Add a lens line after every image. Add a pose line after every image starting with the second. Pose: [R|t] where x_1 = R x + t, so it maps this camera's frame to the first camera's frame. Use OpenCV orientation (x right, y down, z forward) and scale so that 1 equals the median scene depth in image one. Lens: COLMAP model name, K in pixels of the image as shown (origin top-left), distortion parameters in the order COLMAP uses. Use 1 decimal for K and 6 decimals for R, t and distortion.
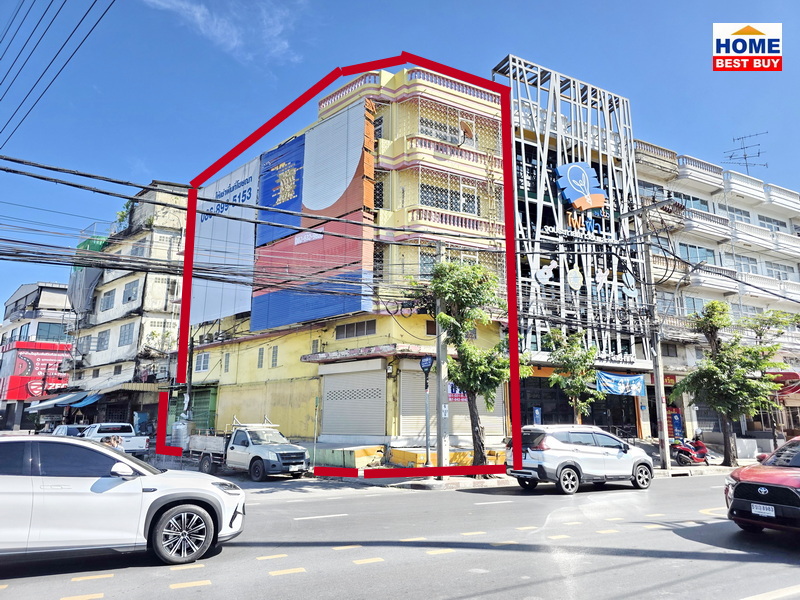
lens RADIAL K [[535.0, 0, 399.8], [0, 535.0, 295.2], [0, 0, 1]] dist [0.030114, -0.002128]
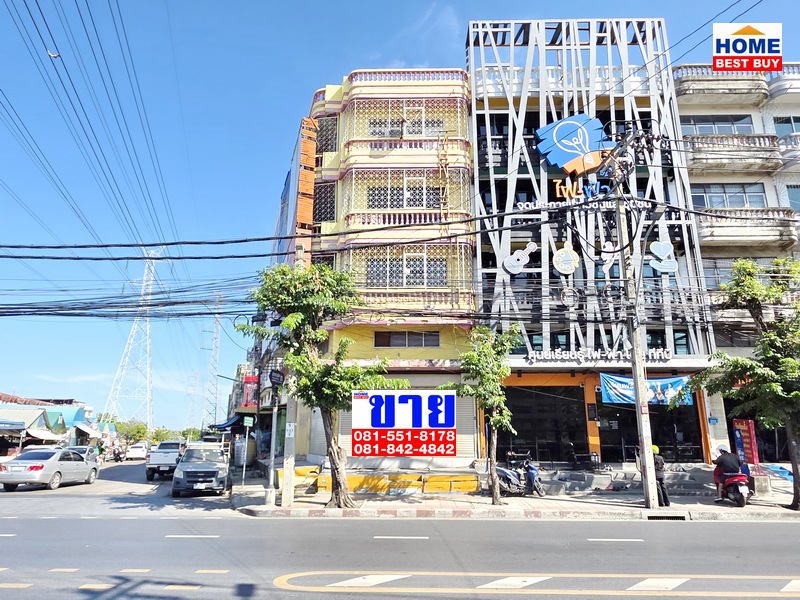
lens RADIAL K [[506.5, 0, 400.1], [0, 506.5, 306.5], [0, 0, 1]] dist [0.003114, 0.002523]
pose [[0.879765, -0.121861, -0.459526, 0.444361], [0.106881, 0.992544, -0.058586, 0.054535], [0.463239, 0.002427, 0.886230, 0.220768]]
